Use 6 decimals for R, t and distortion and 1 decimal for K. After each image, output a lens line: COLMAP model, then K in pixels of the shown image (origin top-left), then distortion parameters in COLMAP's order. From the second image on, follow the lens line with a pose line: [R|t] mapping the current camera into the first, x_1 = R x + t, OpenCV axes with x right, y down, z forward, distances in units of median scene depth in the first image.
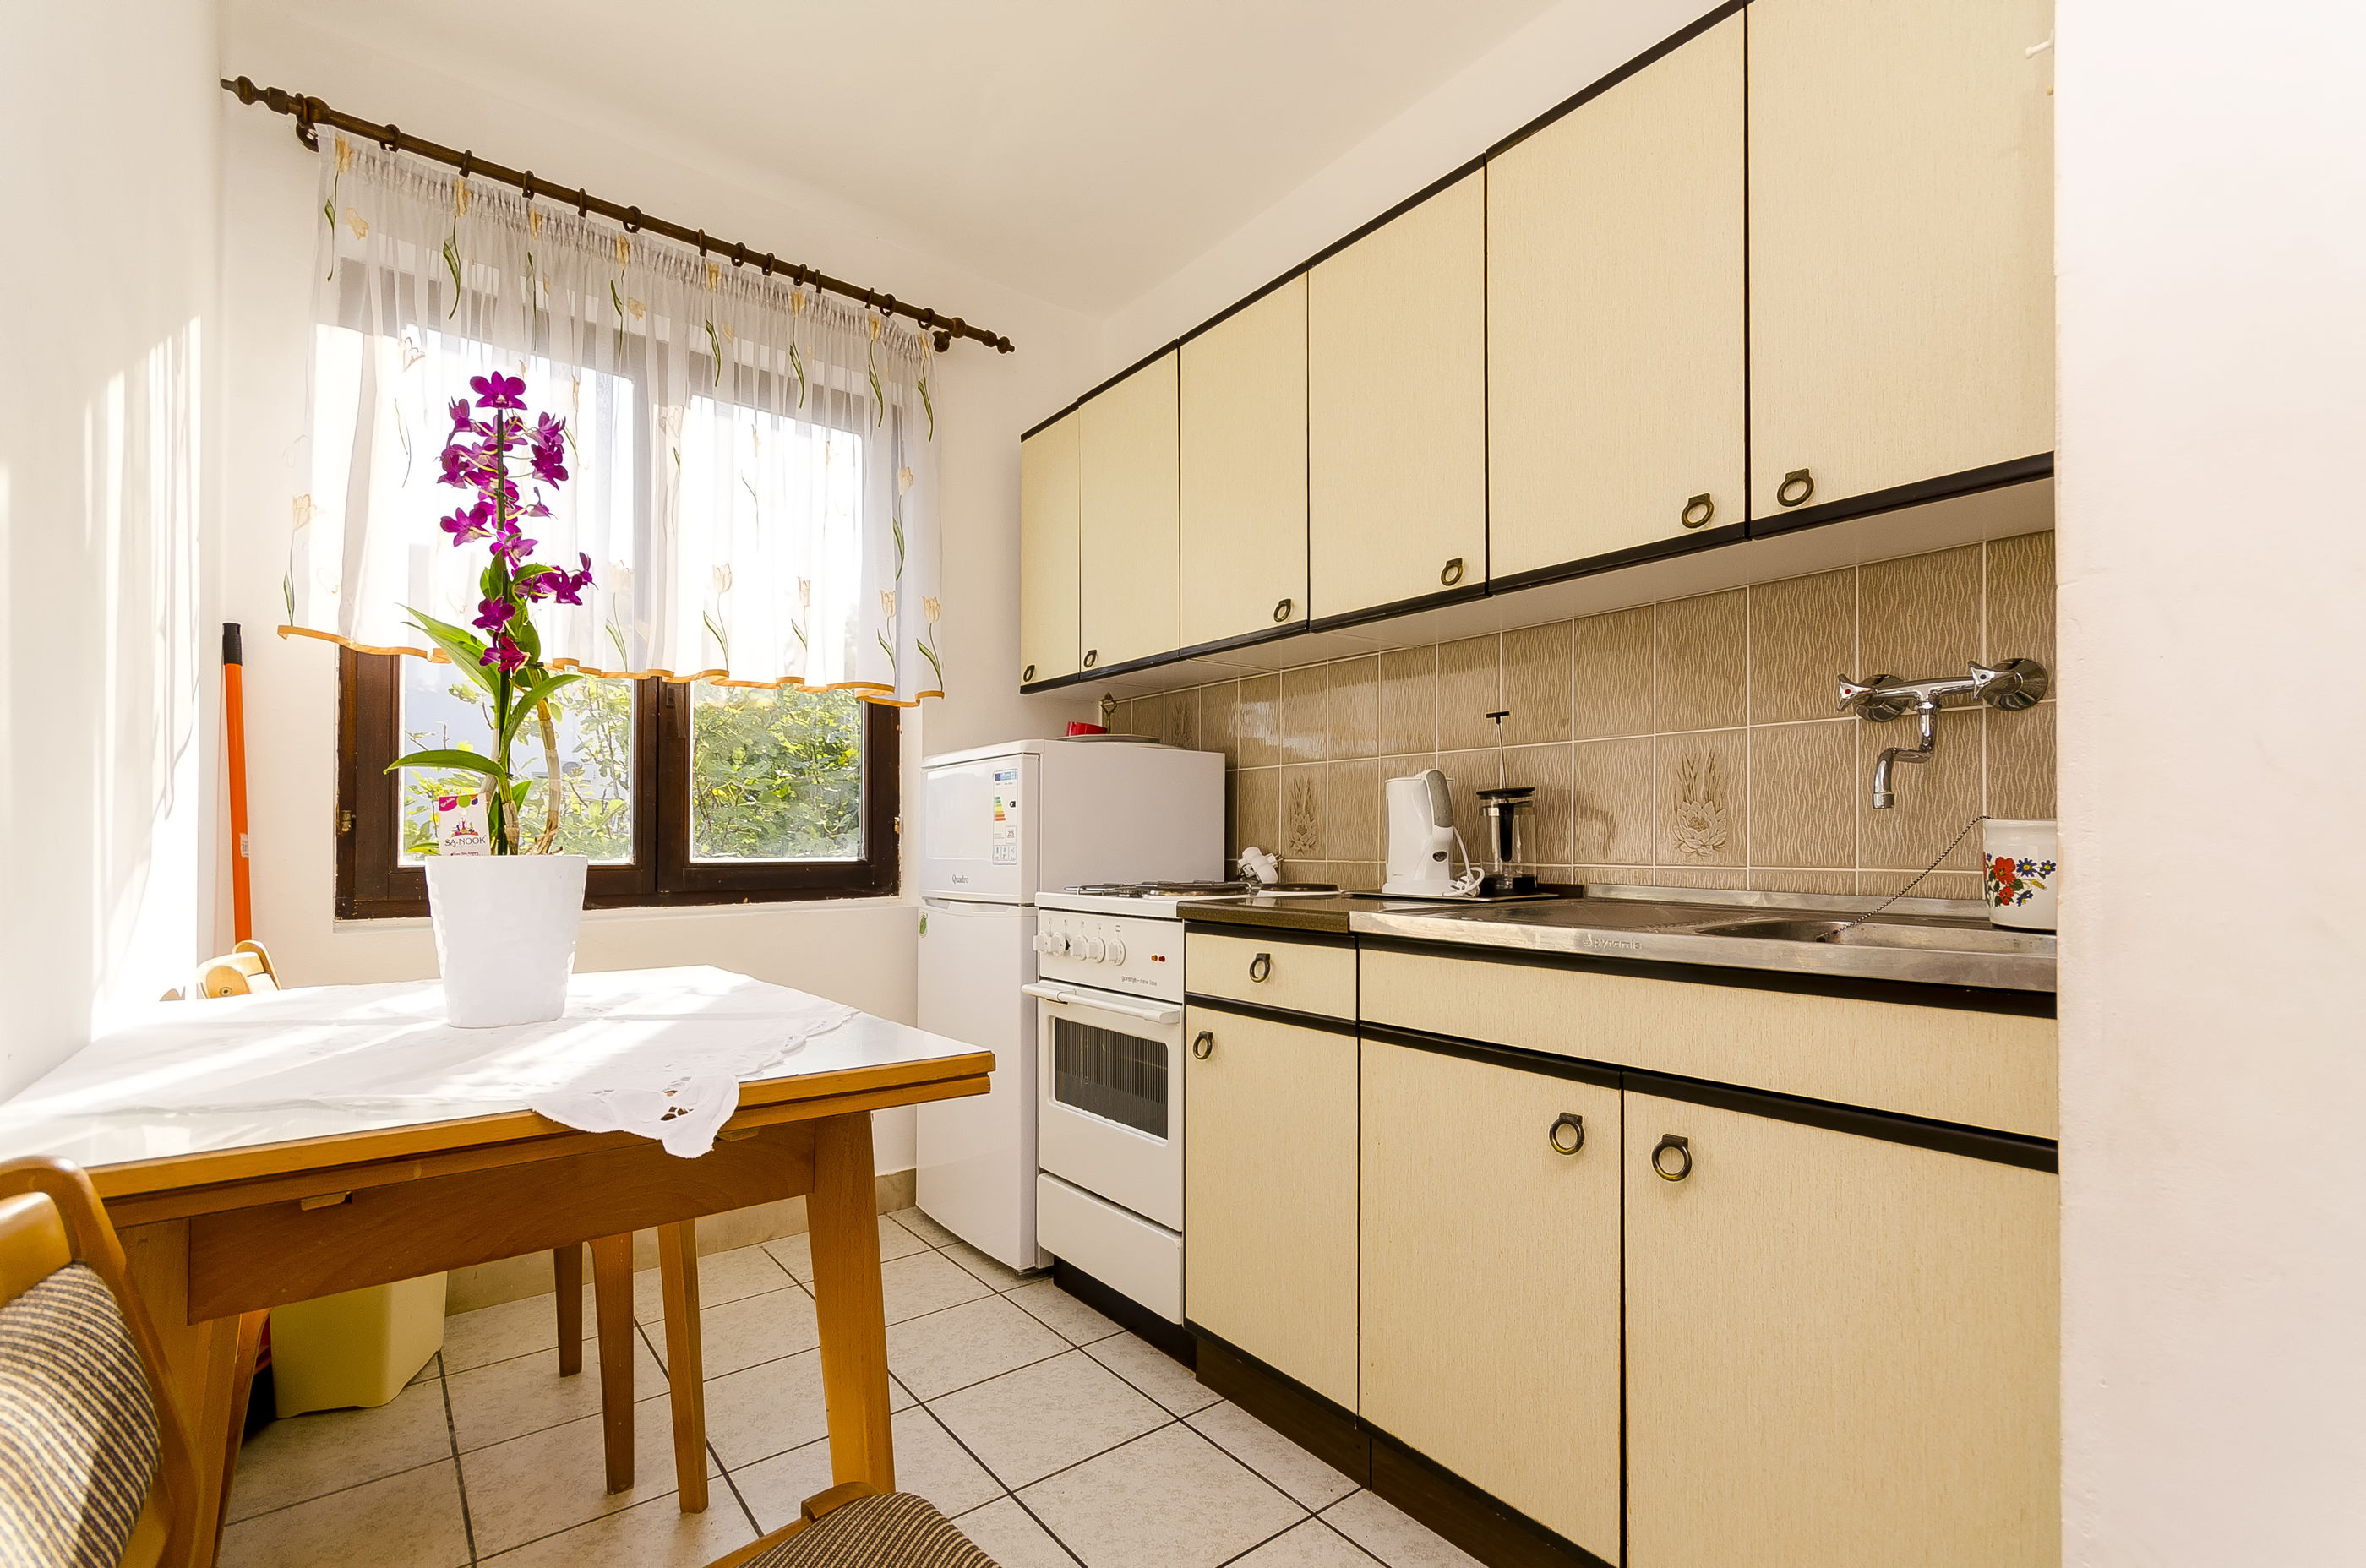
lens RADIAL K [[1038.4, 0, 1191.9], [0, 1038.4, 839.7], [0, 0, 1]] dist [-0.000757, -0.000020]
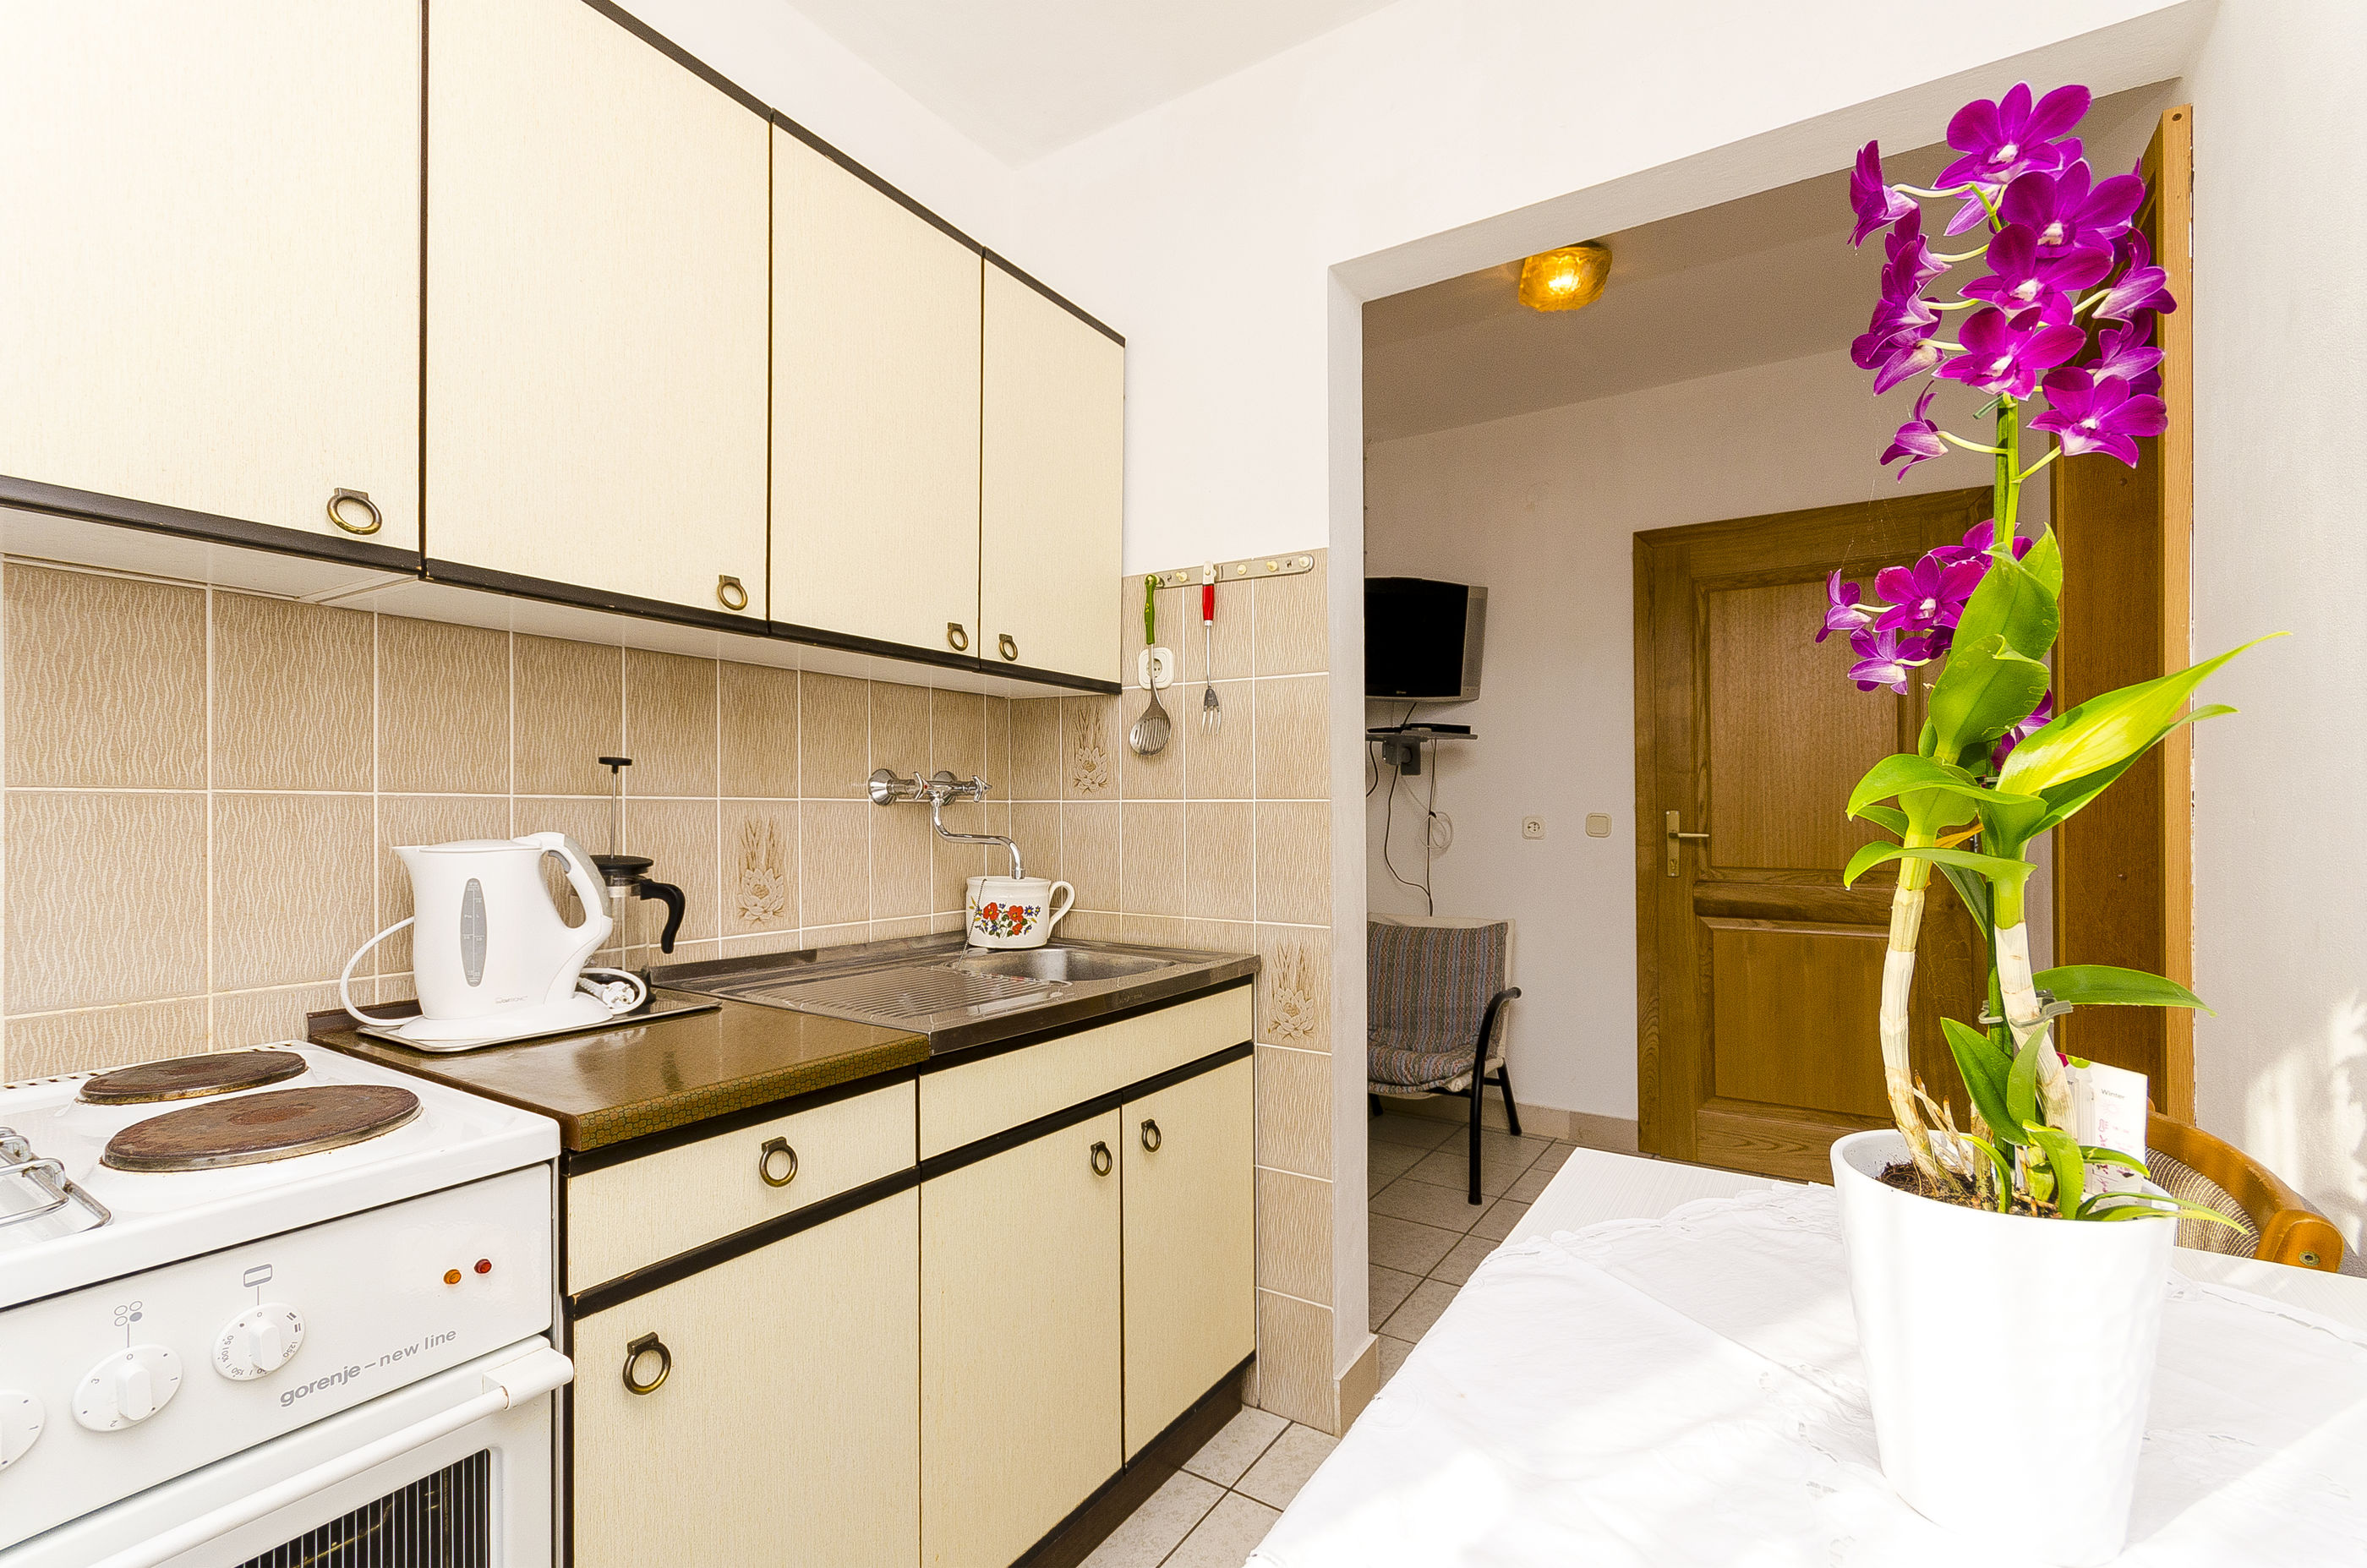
lens RADIAL K [[1052.1, 0, 1185.2], [0, 1052.1, 808.0], [0, 0, 1]] dist [0.027643, 0.000138]
pose [[-0.316012, 0.002211, 0.948753, -0.630439], [-0.007054, 0.999964, -0.004680, -0.095633], [-0.948729, -0.008171, -0.315985, 0.946349]]
